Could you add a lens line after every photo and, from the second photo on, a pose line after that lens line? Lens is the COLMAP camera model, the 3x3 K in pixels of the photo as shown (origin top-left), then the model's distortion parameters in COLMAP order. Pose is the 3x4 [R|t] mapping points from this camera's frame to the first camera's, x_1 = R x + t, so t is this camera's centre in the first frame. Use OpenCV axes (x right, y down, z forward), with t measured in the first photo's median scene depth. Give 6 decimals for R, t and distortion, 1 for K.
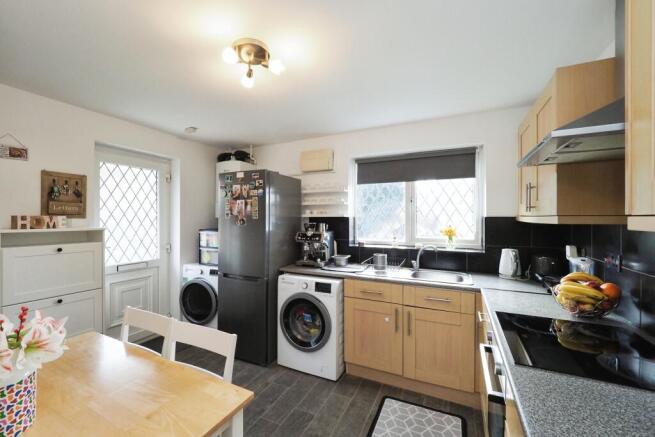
lens RADIAL K [[270.3, 0, 322.4], [0, 270.3, 218.4], [0, 0, 1]] dist [-0.012095, -0.000330]
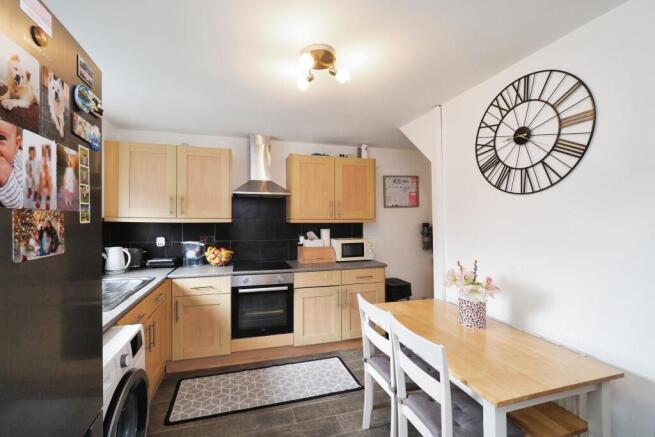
lens RADIAL K [[270.3, 0, 314.1], [0, 270.3, 219.3], [0, 0, 1]] dist [-0.012095, -0.000330]
pose [[-0.651890, -0.004082, 0.758303, -0.608557], [-0.003246, 0.999991, 0.002592, -0.004823], [-0.758307, -0.000771, -0.651897, 0.992721]]
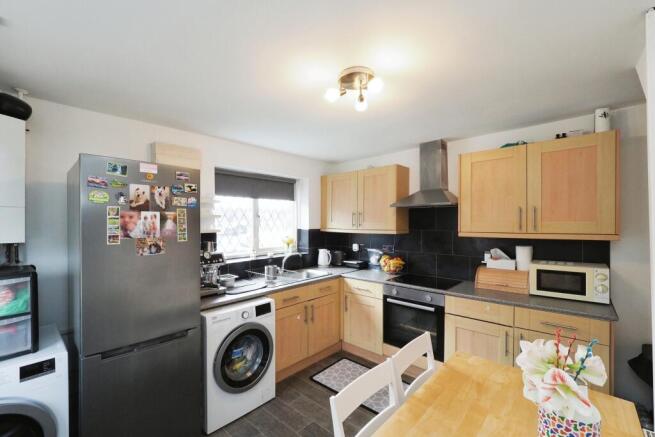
lens RADIAL K [[270.3, 0, 317.9], [0, 270.3, 224.8], [0, 0, 1]] dist [-0.012095, -0.000330]
pose [[0.312461, -0.013465, 0.949835, -0.760662], [0.005641, 0.999908, 0.012319, -0.045297], [-0.949914, 0.001508, 0.312508, 0.478927]]
